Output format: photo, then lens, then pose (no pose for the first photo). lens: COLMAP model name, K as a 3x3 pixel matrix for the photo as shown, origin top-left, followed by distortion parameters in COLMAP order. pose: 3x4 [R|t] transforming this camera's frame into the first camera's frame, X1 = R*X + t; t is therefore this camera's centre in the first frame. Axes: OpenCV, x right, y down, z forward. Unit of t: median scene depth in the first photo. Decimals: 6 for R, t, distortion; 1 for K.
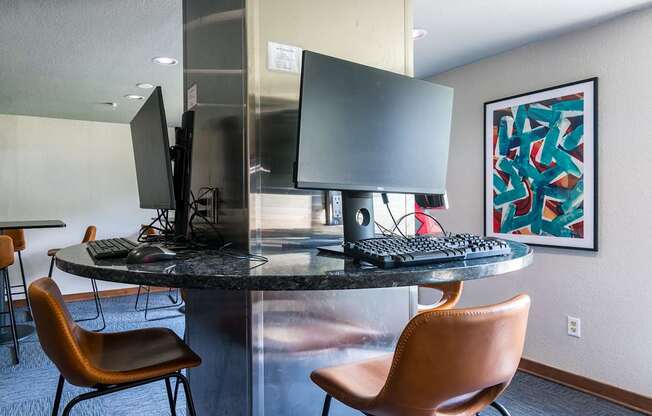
lens RADIAL K [[352.2, 0, 326.0], [0, 352.2, 208.0], [0, 0, 1]] dist [0.000688, 0.000276]
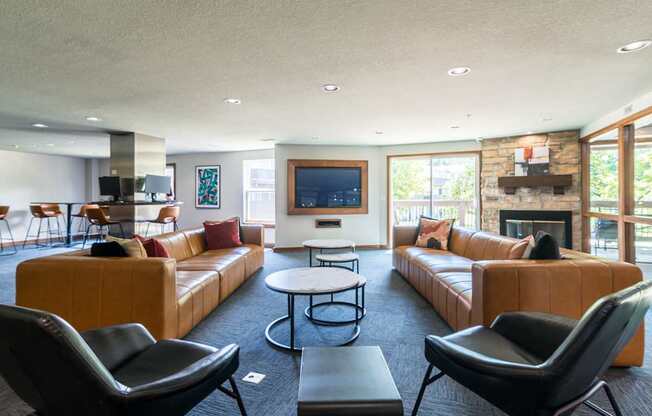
lens RADIAL K [[352.2, 0, 326.0], [0, 352.2, 208.0], [0, 0, 1]] dist [0.000688, 0.000276]
pose [[0.850054, -0.001672, 0.526693, -0.297718], [-0.001131, 0.999987, 0.004999, 0.090767], [-0.526695, -0.004845, 0.850041, -2.851923]]
